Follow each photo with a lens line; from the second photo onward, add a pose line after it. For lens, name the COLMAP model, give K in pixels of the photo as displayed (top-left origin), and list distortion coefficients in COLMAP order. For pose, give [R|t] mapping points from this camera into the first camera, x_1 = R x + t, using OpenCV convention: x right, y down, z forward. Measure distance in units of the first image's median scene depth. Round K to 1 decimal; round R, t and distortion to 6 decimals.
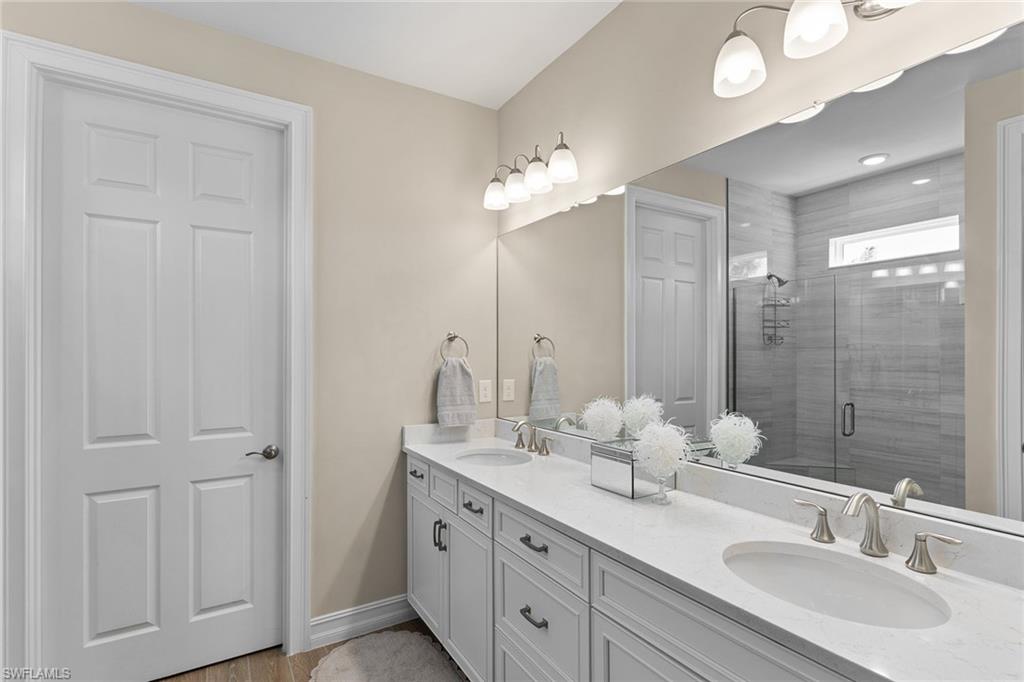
lens RADIAL K [[496.6, 0, 508.3], [0, 496.6, 348.4], [0, 0, 1]] dist [0.001394, 0.001395]
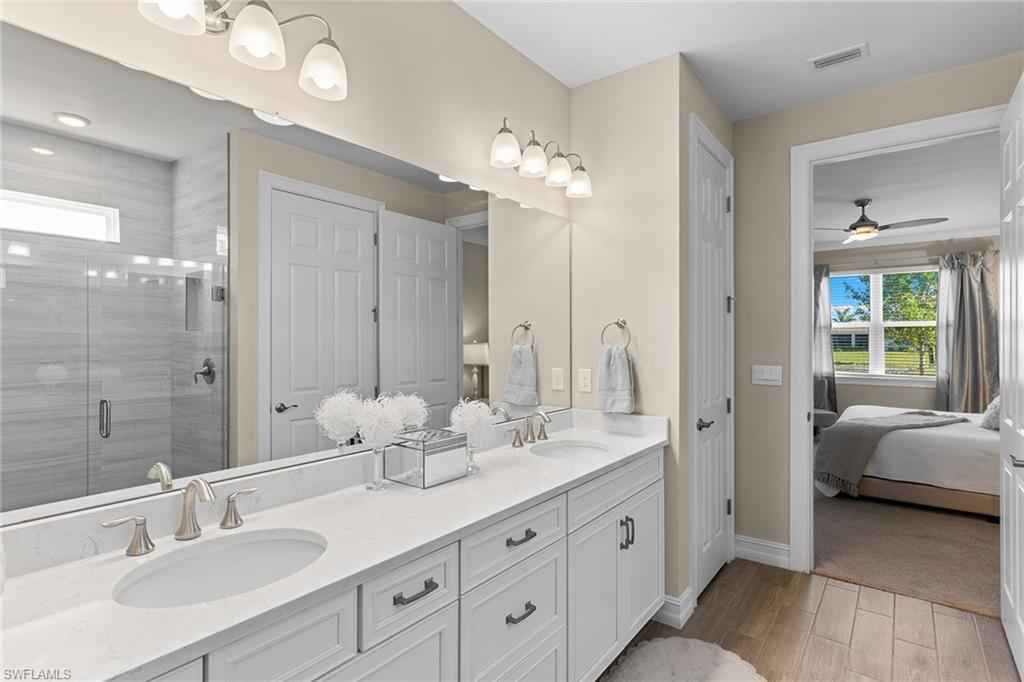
lens RADIAL K [[506.0, 0, 506.7], [0, 506.0, 344.2], [0, 0, 1]] dist [0.002450, 0.000323]
pose [[-0.372933, -0.002357, 0.927855, -0.898630], [-0.012103, 0.999924, -0.002324, 0.016755], [-0.927779, -0.012096, -0.372933, 1.466993]]
